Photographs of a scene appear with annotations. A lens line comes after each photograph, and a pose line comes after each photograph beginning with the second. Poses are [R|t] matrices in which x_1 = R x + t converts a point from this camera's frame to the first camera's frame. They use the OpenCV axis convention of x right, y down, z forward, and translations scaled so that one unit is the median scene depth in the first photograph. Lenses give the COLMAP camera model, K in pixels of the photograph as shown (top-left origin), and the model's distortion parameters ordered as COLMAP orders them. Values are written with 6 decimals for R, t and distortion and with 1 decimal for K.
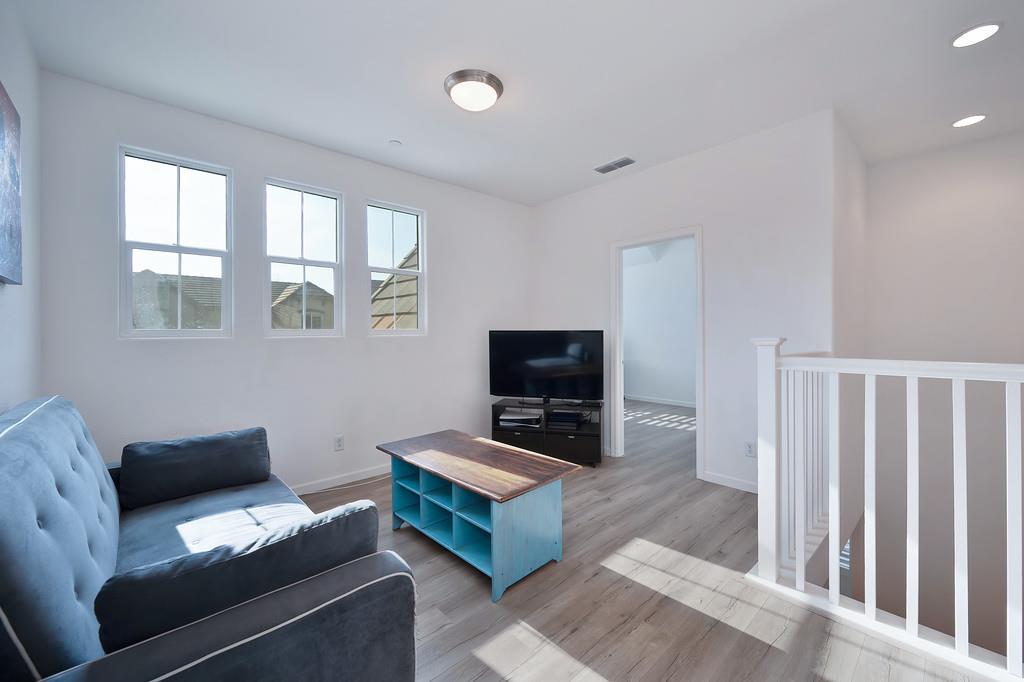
lens RADIAL K [[409.0, 0, 517.9], [0, 409.0, 335.6], [0, 0, 1]] dist [0.002214, -0.000083]
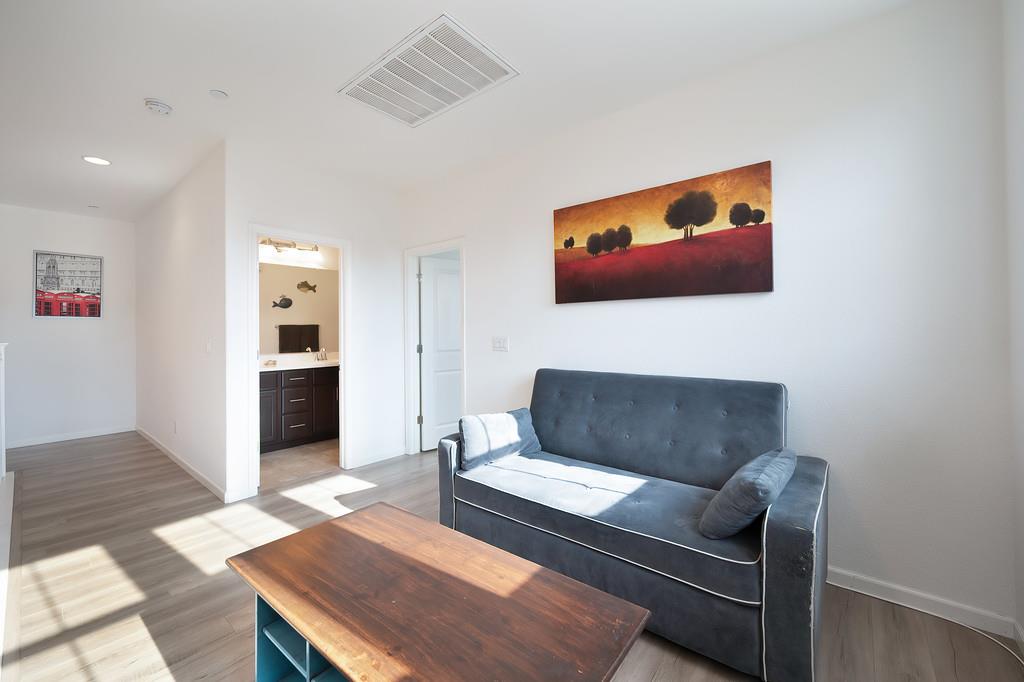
lens RADIAL K [[409.0, 0, 511.6], [0, 409.0, 337.0], [0, 0, 1]] dist [0.002214, -0.000083]
pose [[-0.991370, 0.013956, -0.130346, -0.200642], [0.011460, 0.999737, 0.019878, -0.021106], [0.130589, 0.018213, -0.991269, 1.750470]]
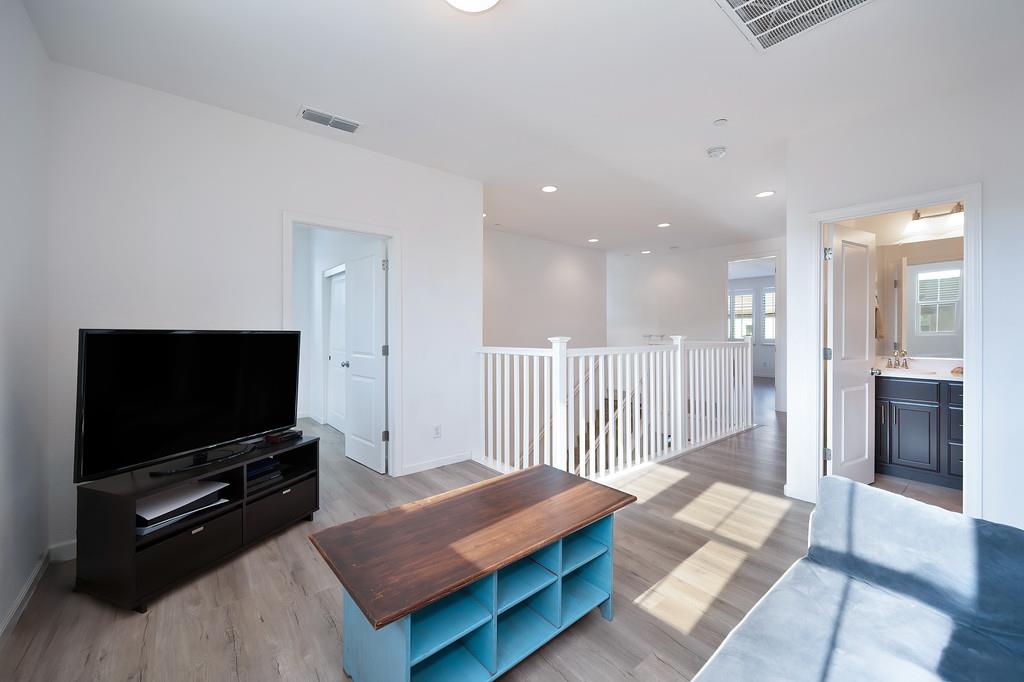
lens RADIAL K [[409.0, 0, 519.9], [0, 409.0, 330.0], [0, 0, 1]] dist [0.002214, -0.000083]
pose [[0.051729, 0.005175, 0.998648, -0.928925], [0.008157, 0.999951, -0.005604, -0.012936], [-0.998628, 0.008436, 0.051684, 1.058219]]
